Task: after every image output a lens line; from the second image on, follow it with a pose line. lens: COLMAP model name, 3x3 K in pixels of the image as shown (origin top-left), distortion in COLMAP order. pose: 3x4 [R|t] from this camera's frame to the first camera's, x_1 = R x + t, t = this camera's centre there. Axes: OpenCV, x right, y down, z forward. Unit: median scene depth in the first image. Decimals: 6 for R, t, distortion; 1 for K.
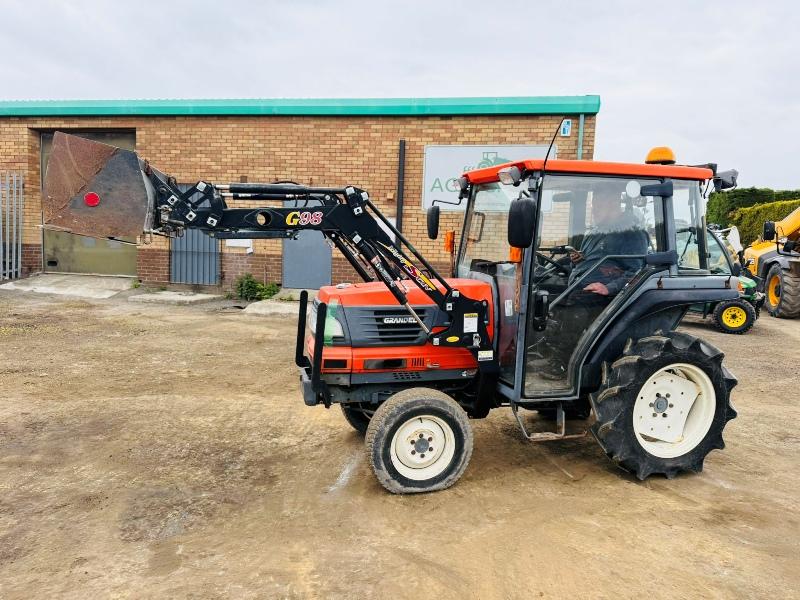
lens RADIAL K [[562.2, 0, 402.1], [0, 562.2, 302.6], [0, 0, 1]] dist [0.051168, -0.075900]
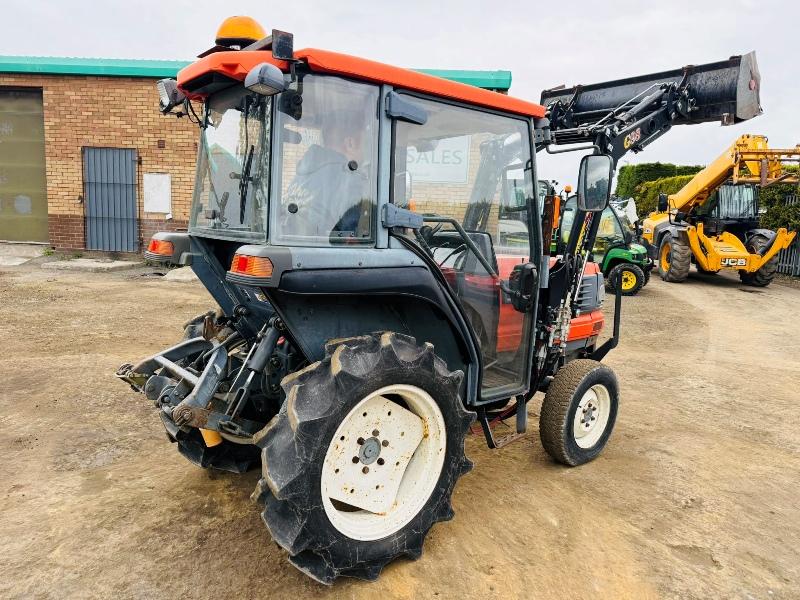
lens RADIAL K [[565.1, 0, 400.7], [0, 565.1, 305.5], [0, 0, 1]] dist [0.002593, -0.005030]
pose [[0.992770, -0.010978, 0.119530, 0.013524], [0.004080, 0.998320, 0.057800, 0.008237], [-0.119964, -0.056894, 0.991147, -0.042429]]
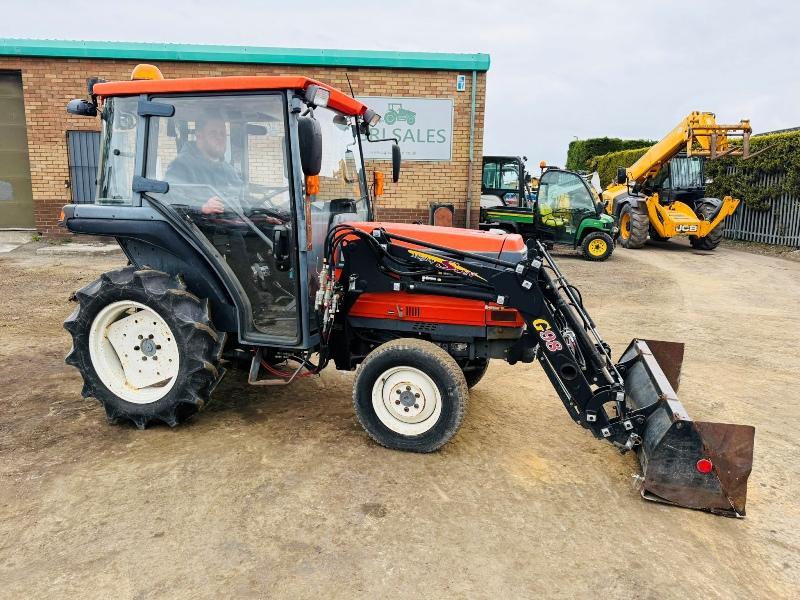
lens RADIAL K [[559.8, 0, 403.9], [0, 559.8, 306.9], [0, 0, 1]] dist [0.024933, -0.034027]
pose [[0.975779, -0.057132, 0.211168, -0.078718], [0.036360, 0.994224, 0.100975, 0.014498], [-0.215717, -0.090851, 0.972220, -0.091682]]
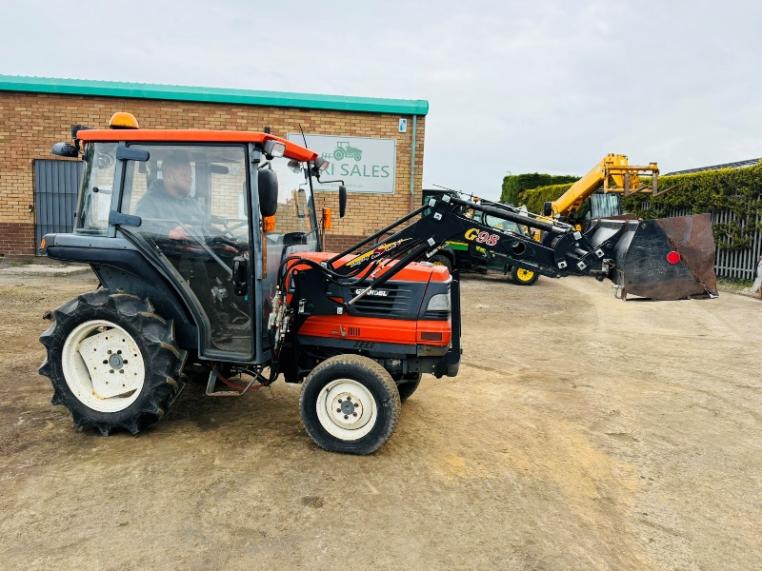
lens RADIAL K [[532.9, 0, 381.0], [0, 532.9, 285.5], [0, 0, 1]] dist [0.053146, -0.073002]
pose [[0.963315, -0.032762, 0.266367, -0.080322], [0.026796, 0.999303, 0.026002, 0.011689], [-0.267033, -0.017911, 0.963521, -0.125702]]
